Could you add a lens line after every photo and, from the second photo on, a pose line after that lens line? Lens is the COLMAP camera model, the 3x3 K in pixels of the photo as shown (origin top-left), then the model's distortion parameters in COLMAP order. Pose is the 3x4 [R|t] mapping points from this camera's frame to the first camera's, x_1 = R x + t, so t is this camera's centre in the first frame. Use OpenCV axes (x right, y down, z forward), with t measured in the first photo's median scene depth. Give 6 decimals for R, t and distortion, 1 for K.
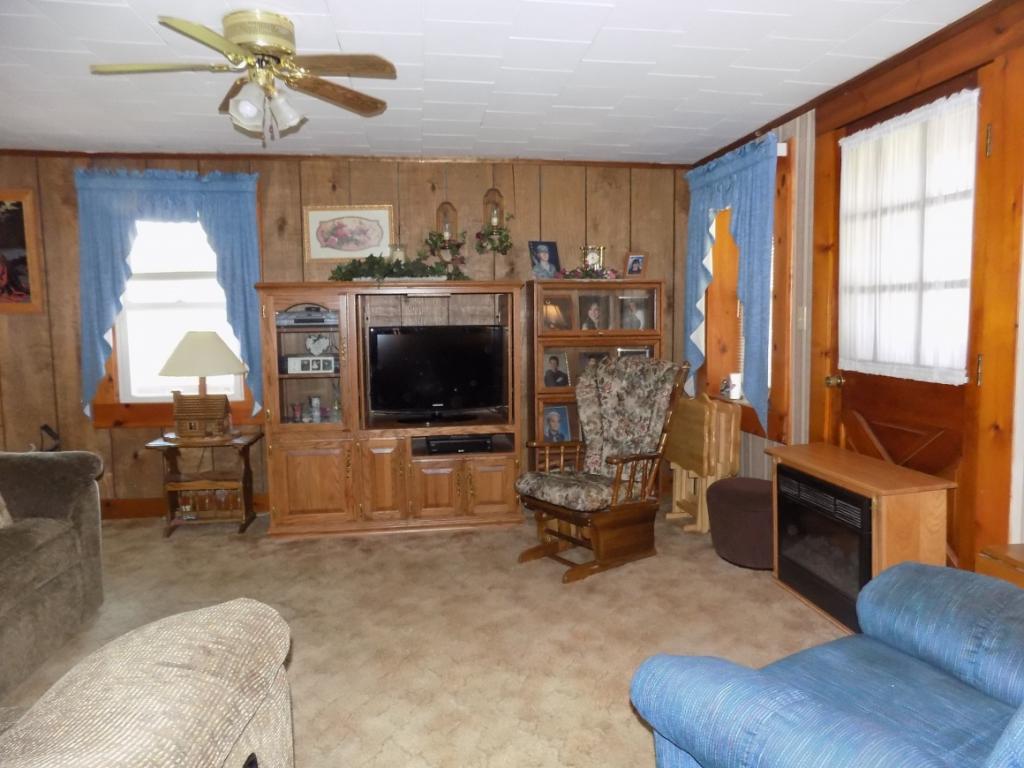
lens RADIAL K [[689.0, 0, 512.6], [0, 689.0, 381.2], [0, 0, 1]] dist [-0.079235, 0.073240]
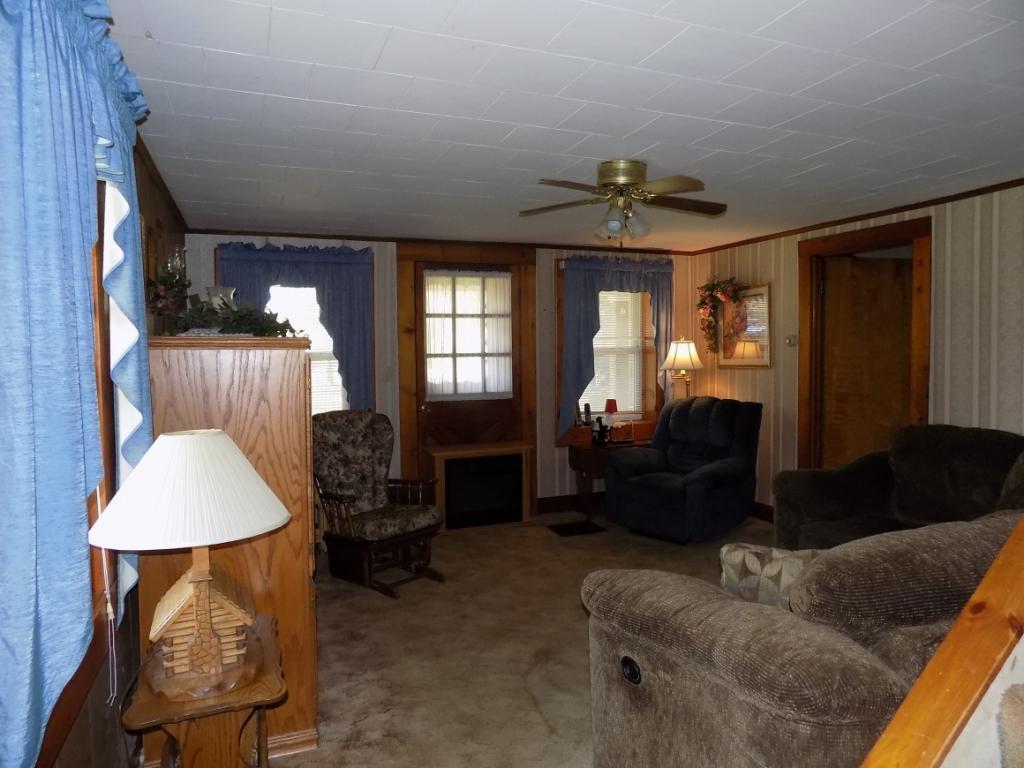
lens RADIAL K [[689.0, 0, 512.6], [0, 689.0, 381.2], [0, 0, 1]] dist [-0.079235, 0.073240]
pose [[-0.256448, -0.026841, 0.966185, -1.232963], [0.110275, 0.992275, 0.056835, -0.141986], [-0.960247, 0.121121, -0.251507, 1.211142]]
